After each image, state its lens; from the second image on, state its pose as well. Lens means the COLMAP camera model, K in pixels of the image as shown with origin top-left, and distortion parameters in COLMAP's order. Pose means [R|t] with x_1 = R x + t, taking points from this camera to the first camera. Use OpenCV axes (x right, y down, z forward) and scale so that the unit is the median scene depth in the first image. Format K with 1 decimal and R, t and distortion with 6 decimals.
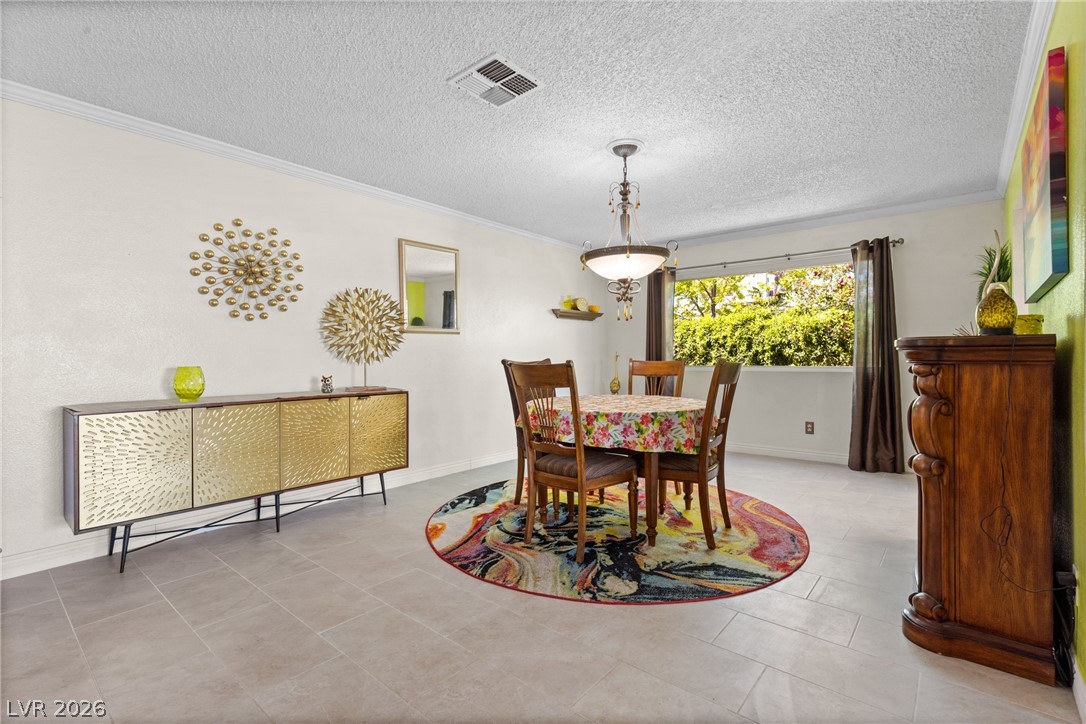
lens RADIAL K [[500.4, 0, 539.2], [0, 500.4, 358.0], [0, 0, 1]] dist [0.008278, -0.000111]
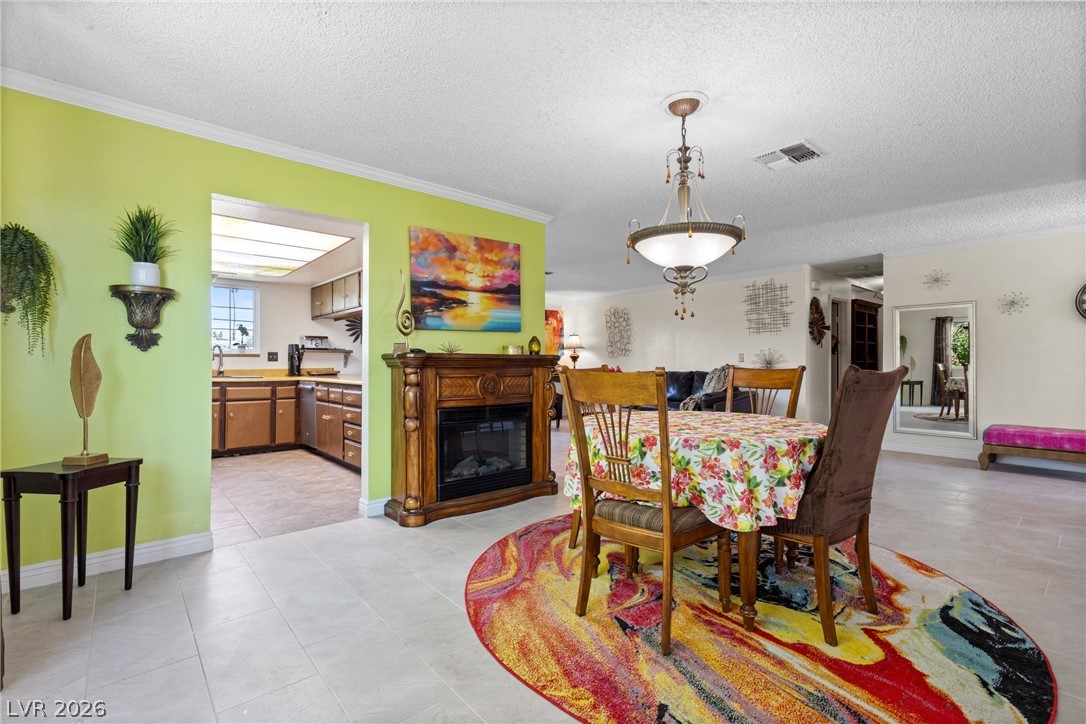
lens RADIAL K [[485.5, 0, 546.4], [0, 485.5, 359.9], [0, 0, 1]] dist [0.010654, -0.000023]
pose [[-0.990143, 0.005967, 0.139931, 0.297199], [0.005558, 0.999979, -0.003311, -0.005874], [-0.139948, -0.002501, -0.990156, 1.901026]]
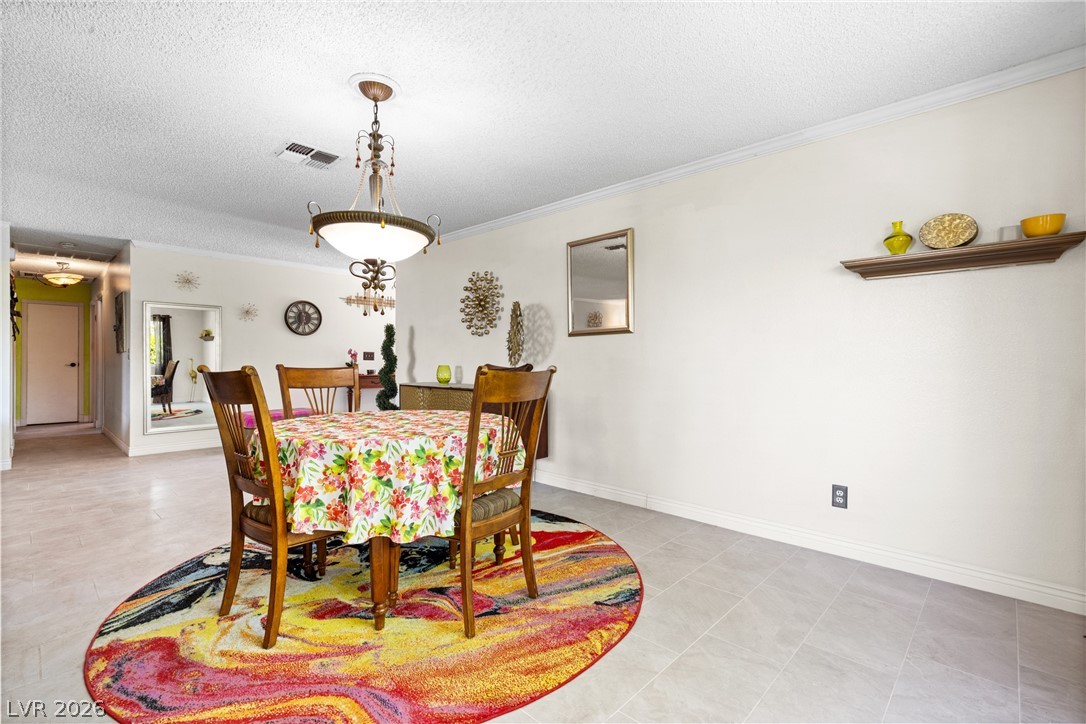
lens RADIAL K [[486.5, 0, 543.0], [0, 486.5, 362.0], [0, 0, 1]] dist [0.008925, -0.000740]
pose [[-0.055539, 0.007806, -0.998426, 0.945819], [-0.004226, 0.999959, 0.008053, -0.010515], [0.998448, 0.004667, -0.055504, 1.364264]]
